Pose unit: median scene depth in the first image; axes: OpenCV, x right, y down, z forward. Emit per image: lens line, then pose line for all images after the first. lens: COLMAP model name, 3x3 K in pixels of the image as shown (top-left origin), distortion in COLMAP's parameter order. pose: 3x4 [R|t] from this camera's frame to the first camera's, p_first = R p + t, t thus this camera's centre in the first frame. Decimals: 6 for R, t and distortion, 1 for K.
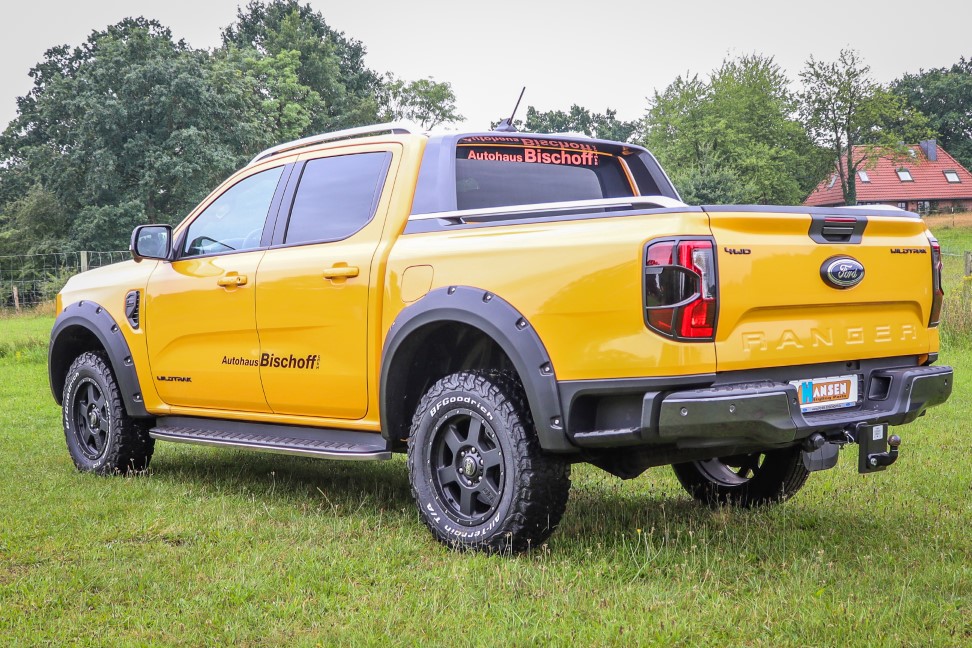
lens RADIAL K [[1498.2, 0, 484.3], [0, 1498.2, 334.1], [0, 0, 1]] dist [-0.178801, 0.000000]
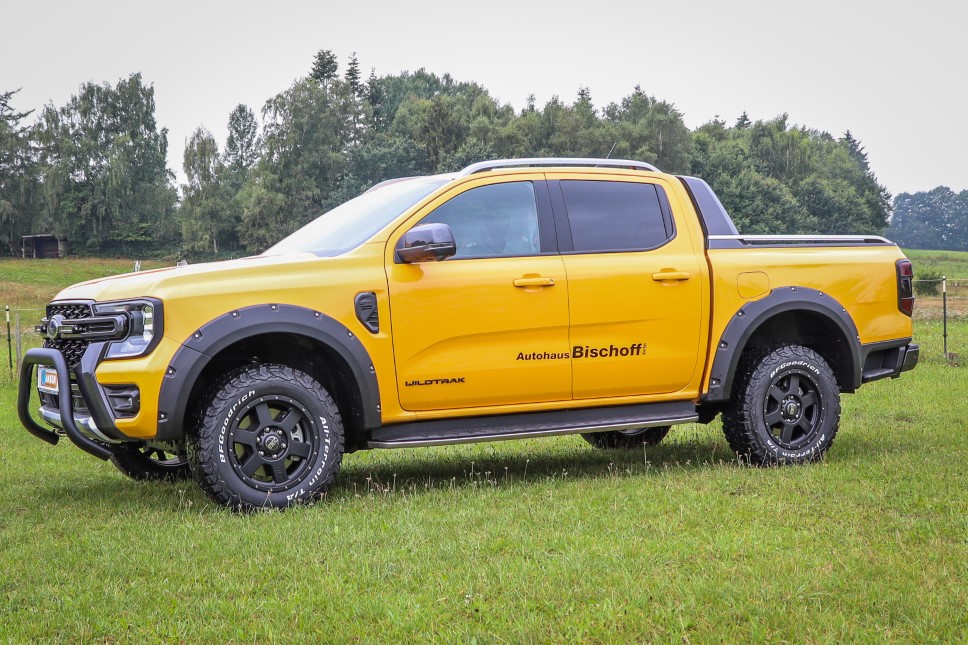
lens RADIAL K [[1492.0, 0, 435.6], [0, 1492.0, 370.2], [0, 0, 1]] dist [-0.178801, 0.000000]
pose [[0.245236, -0.017250, 0.969310, -1.373687], [0.058857, 0.998262, 0.002874, 0.023137], [-0.967675, 0.056346, 0.245825, 0.894479]]
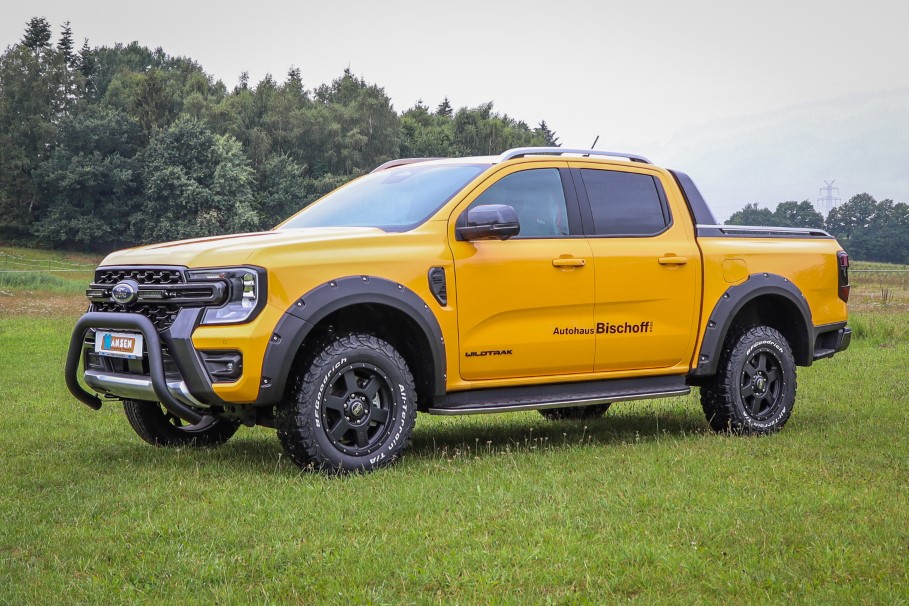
lens RADIAL K [[1487.6, 0, 456.6], [0, 1487.6, 308.4], [0, 0, 1]] dist [-0.185470, 0.000000]
pose [[0.021786, 0.012661, 0.999682, -1.482496], [0.038532, 0.999166, -0.013494, 0.014053], [-0.999020, 0.038814, 0.021280, 1.180376]]
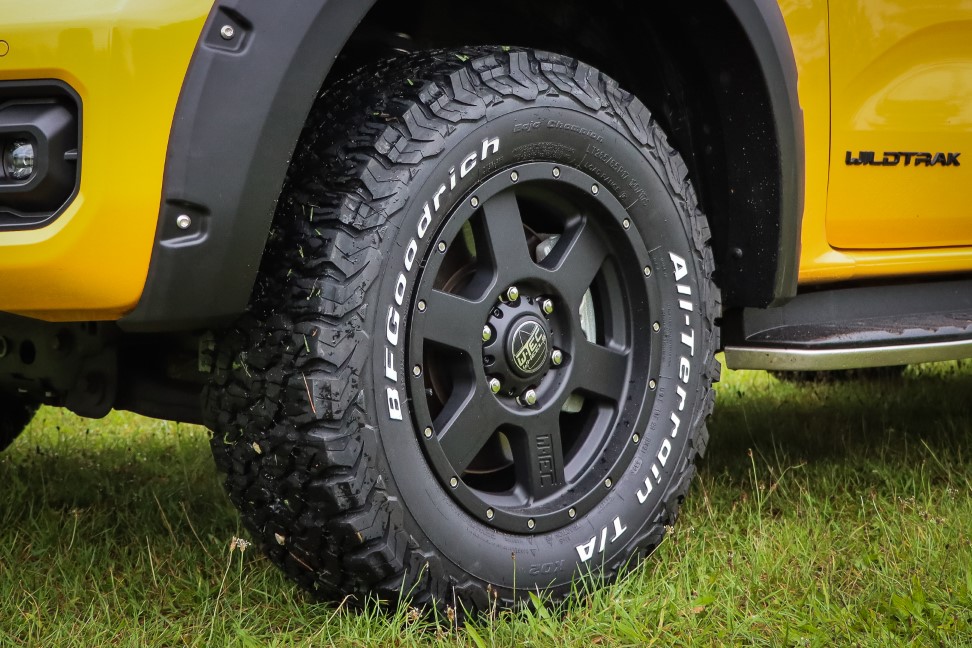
lens RADIAL K [[1959.9, 0, 414.9], [0, 1959.9, 194.0], [0, 0, 1]] dist [-0.061940, 0.000000]
pose [[-0.038887, 0.032240, 0.998723, -0.719833], [0.037411, 0.998826, -0.030786, 0.054437], [-0.998543, 0.036166, -0.040048, 1.320524]]
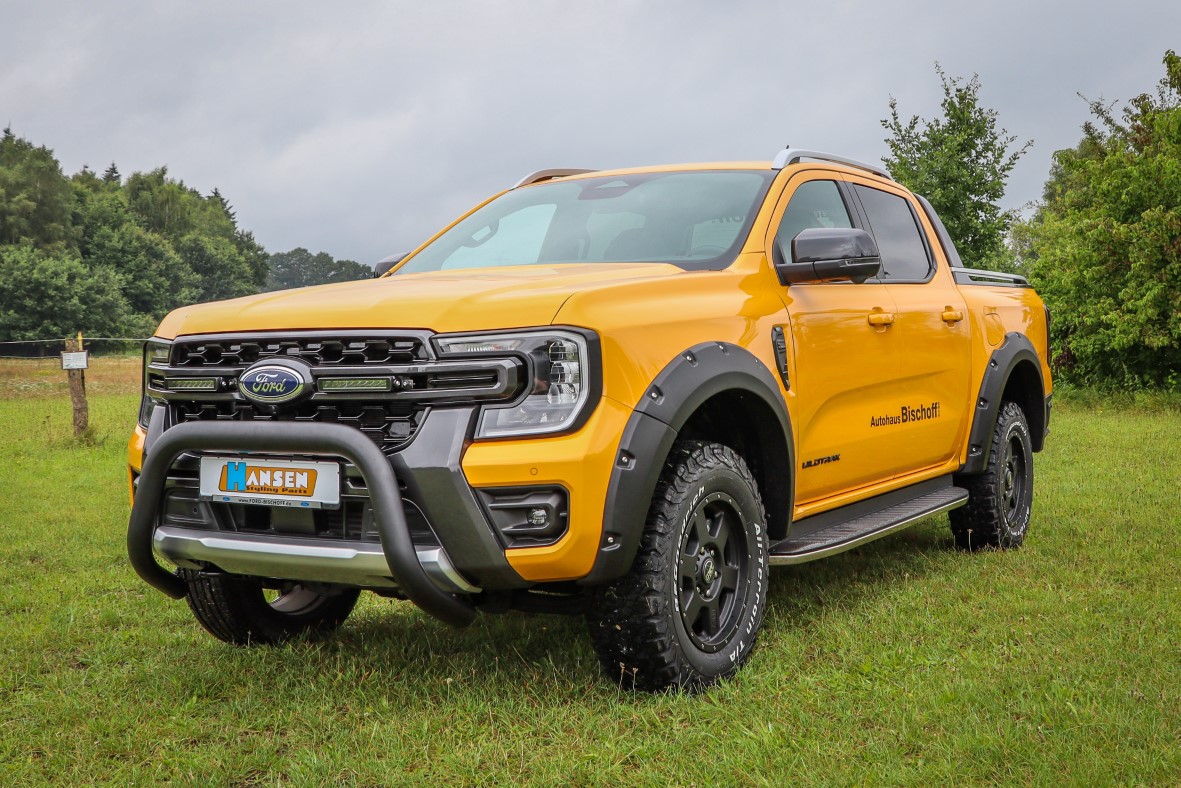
lens RADIAL K [[1473.4, 0, 673.1], [0, 1473.4, 399.7], [0, 0, 1]] dist [-0.124621, 0.000000]
pose [[-0.340273, 0.003116, 0.940322, -0.954708], [0.067351, 0.997507, 0.021066, -0.018807], [-0.937912, 0.070500, -0.339634, 1.517998]]
